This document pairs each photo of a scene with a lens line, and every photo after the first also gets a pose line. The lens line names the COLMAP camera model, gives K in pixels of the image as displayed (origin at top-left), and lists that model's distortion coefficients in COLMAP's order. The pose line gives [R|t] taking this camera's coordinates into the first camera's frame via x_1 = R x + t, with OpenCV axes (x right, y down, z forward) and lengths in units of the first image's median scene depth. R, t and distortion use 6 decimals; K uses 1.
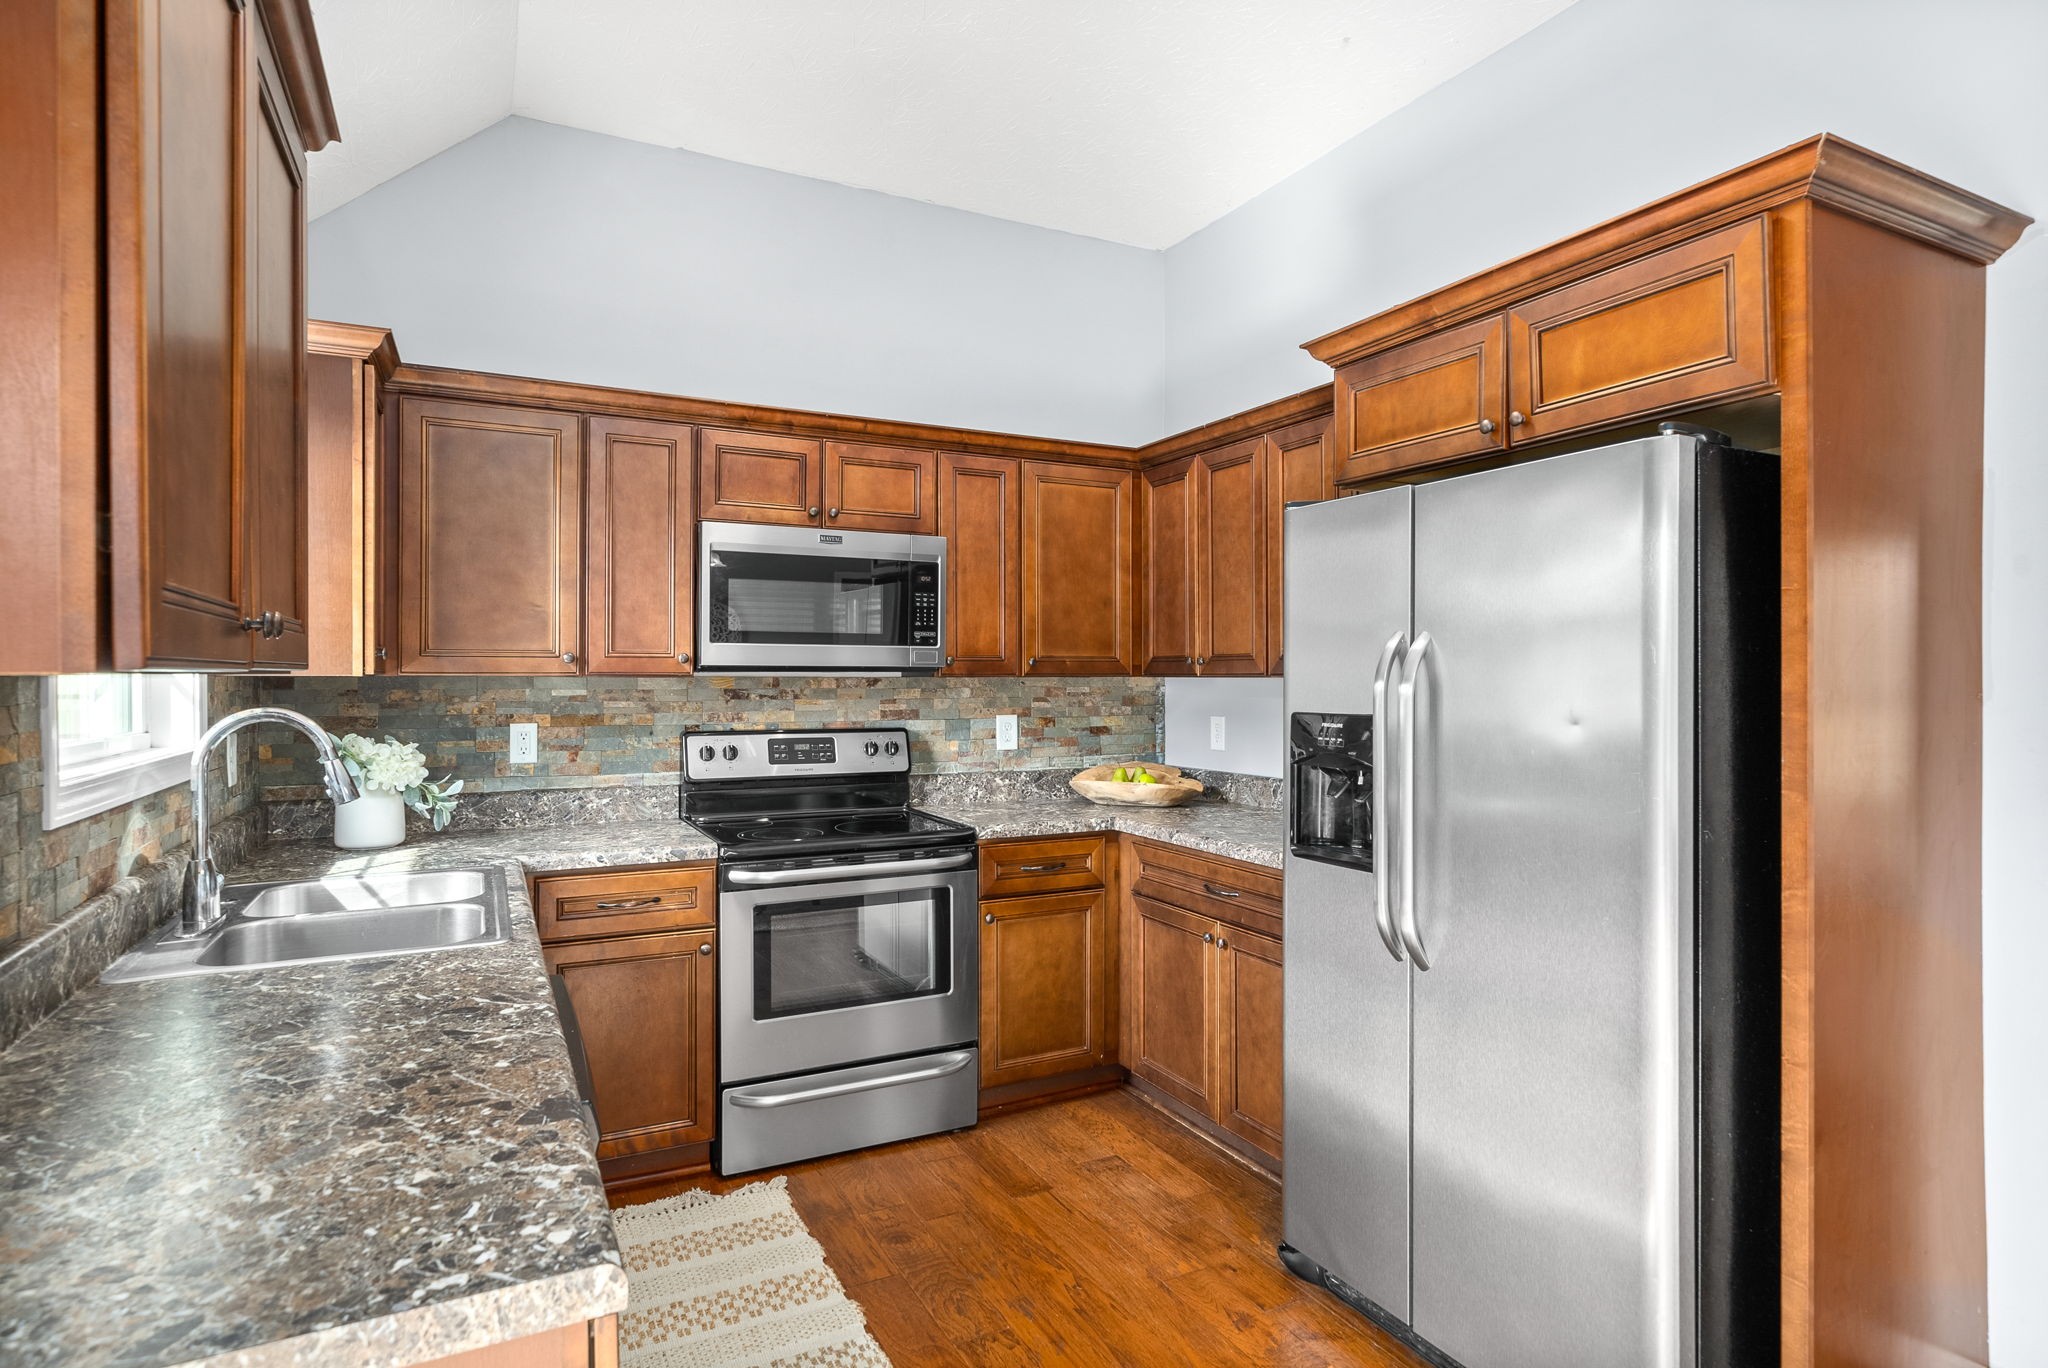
lens RADIAL K [[1081.5, 0, 1024.0], [0, 1081.5, 684.0], [0, 0, 1]] dist [-0.001328, -0.000083]
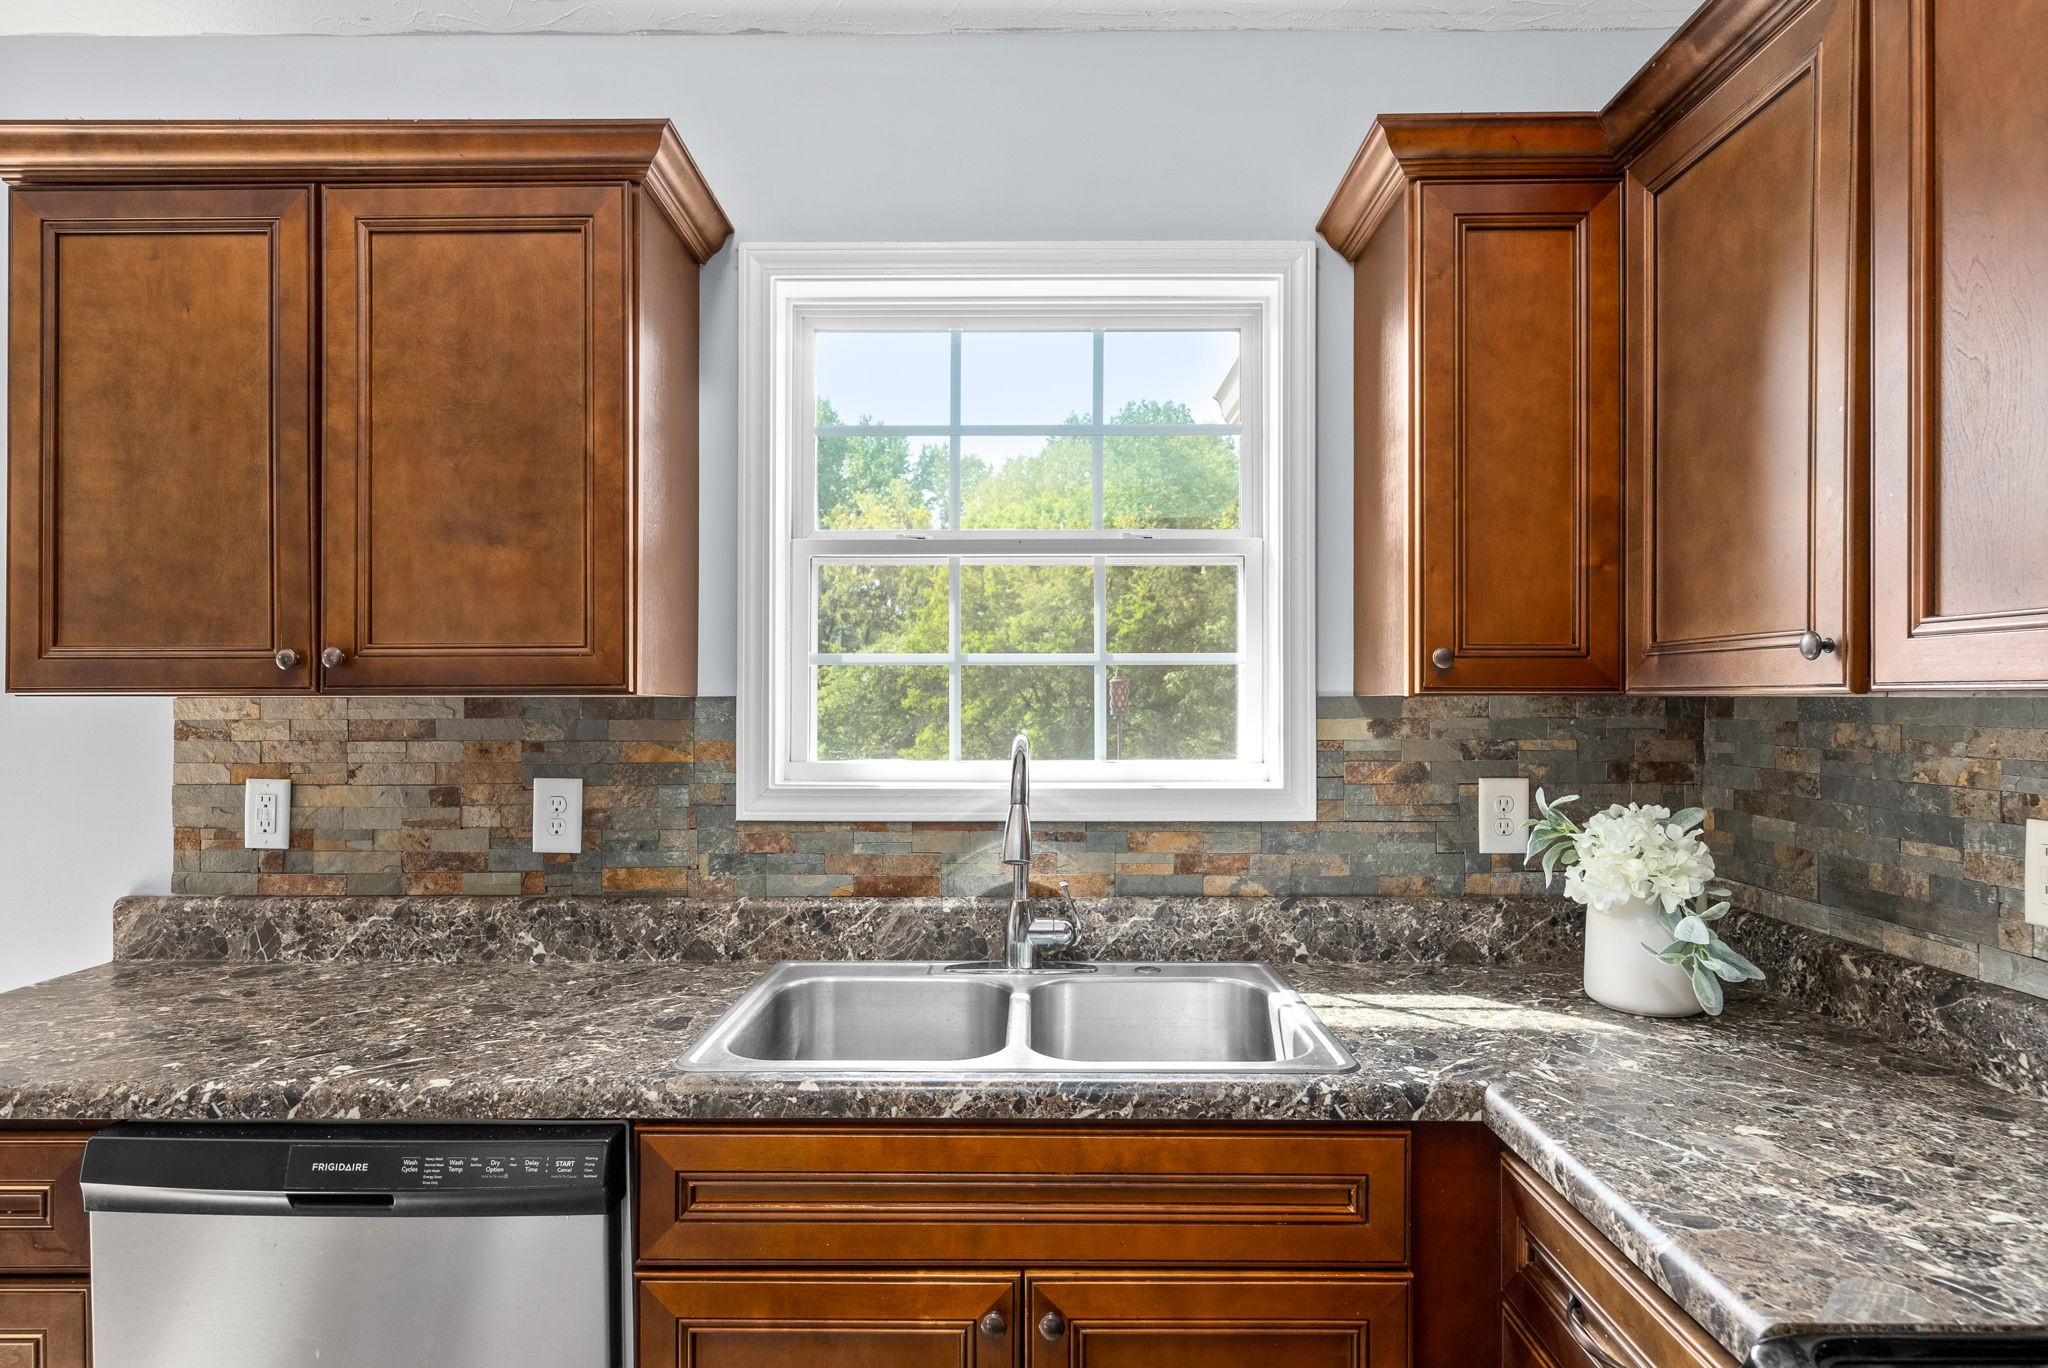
lens RADIAL K [[1111.3, 0, 1027.7], [0, 1111.3, 700.9], [0, 0, 1]] dist [-0.000420, 0.000426]
pose [[-0.458981, 0.002469, -0.888443, 0.038388], [-0.005137, 0.999972, 0.005433, -0.005608], [0.888431, 0.007057, -0.458956, 0.879033]]
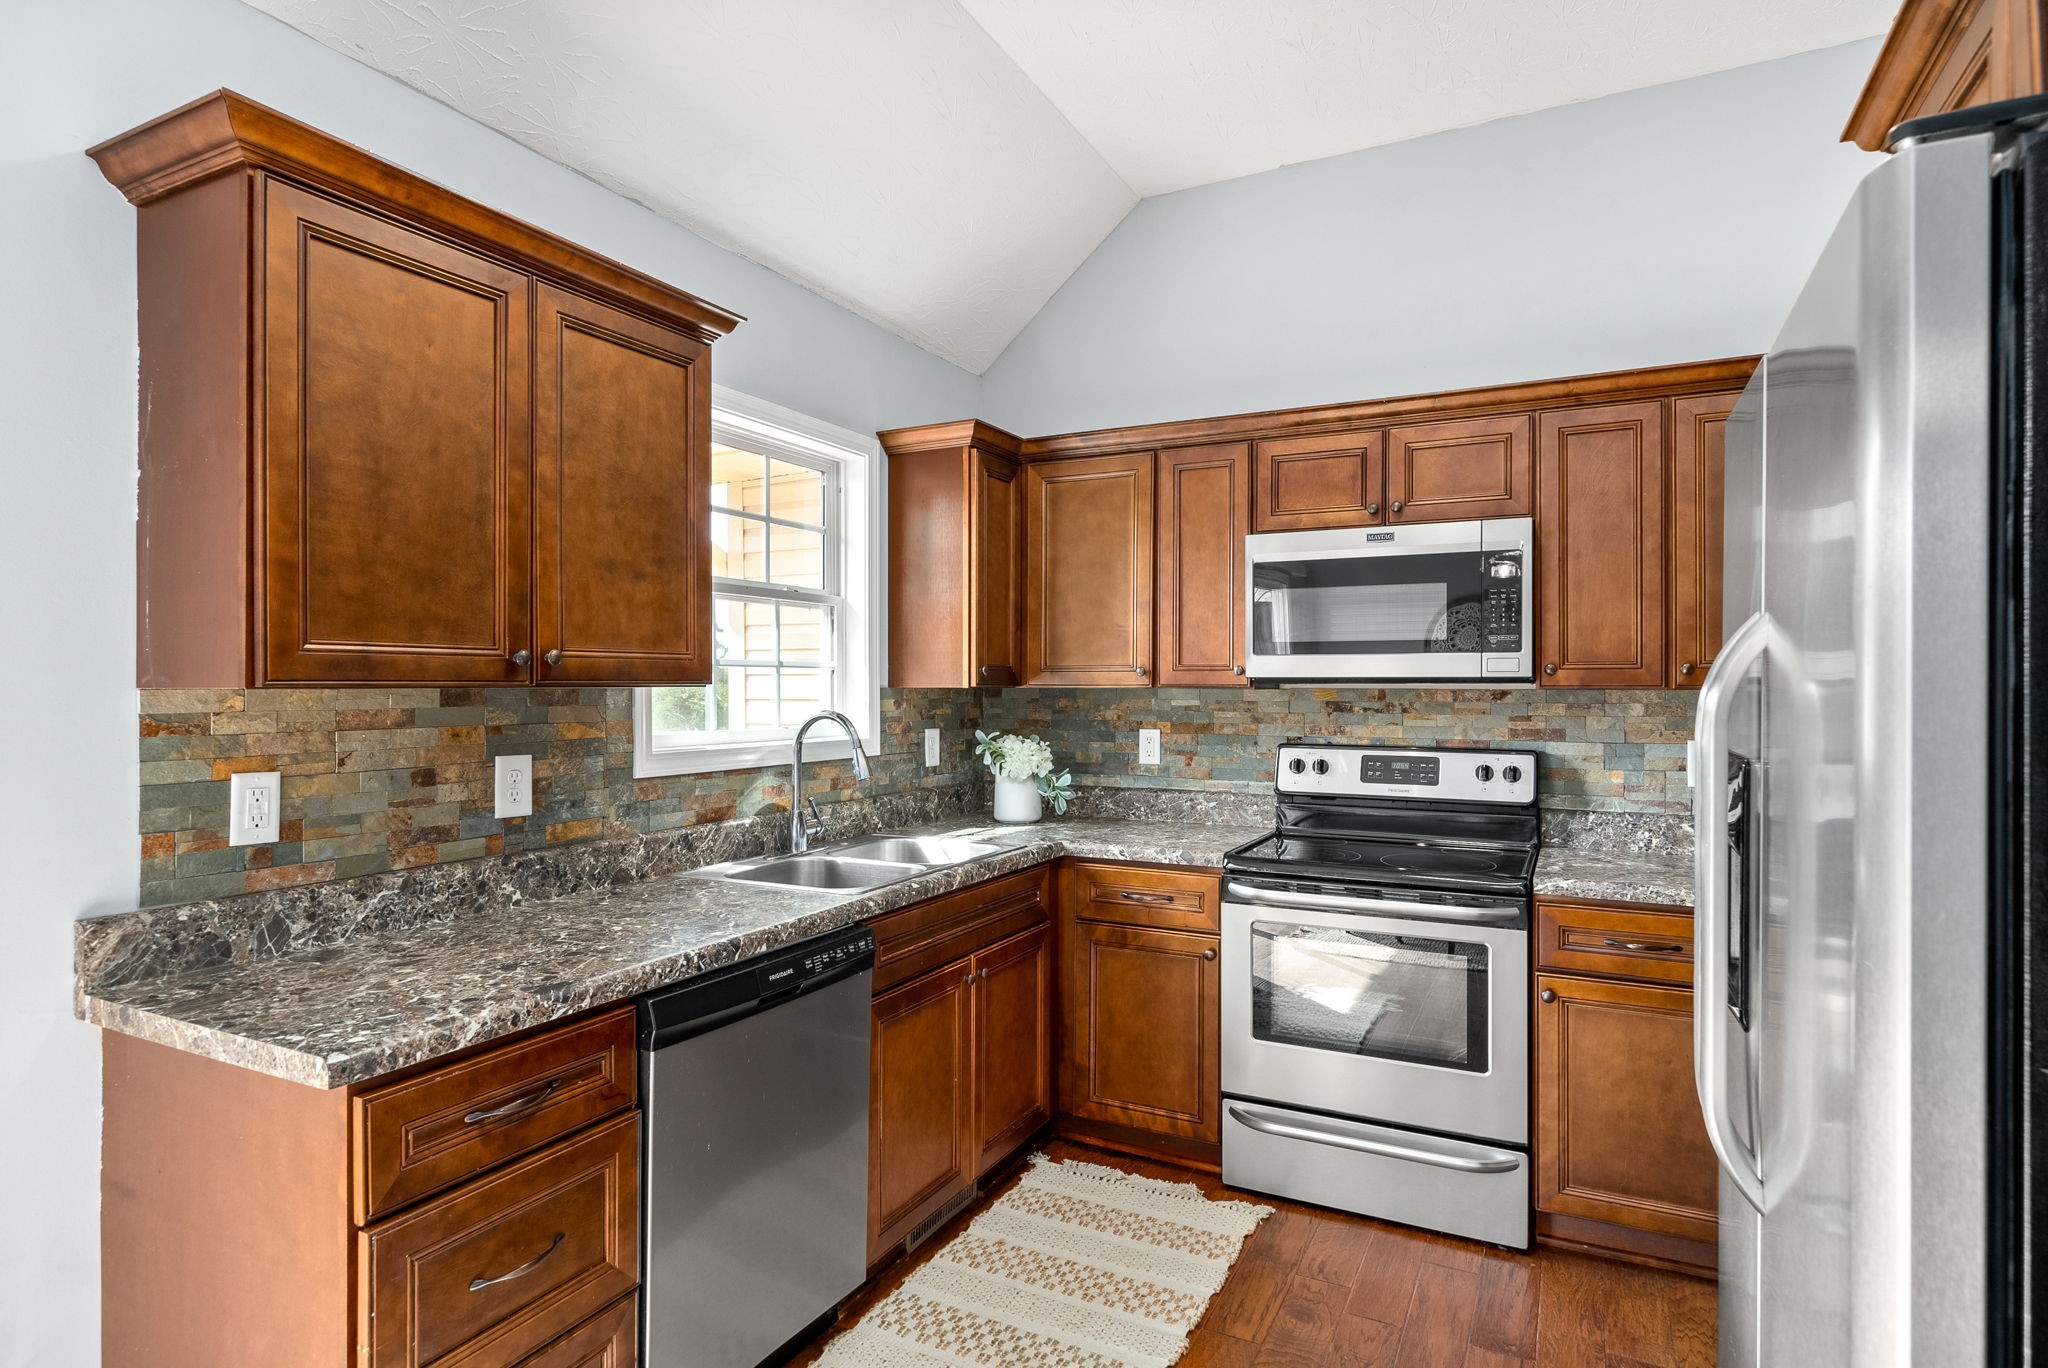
lens RADIAL K [[1083.7, 0, 1025.3], [0, 1083.7, 688.8], [0, 0, 1]] dist [-0.000880, -0.000235]
pose [[0.583583, 0.002542, -0.812050, 0.393949], [-0.006175, 0.999980, -0.001307, -0.003911], [0.812030, 0.005777, 0.583587, 0.233507]]
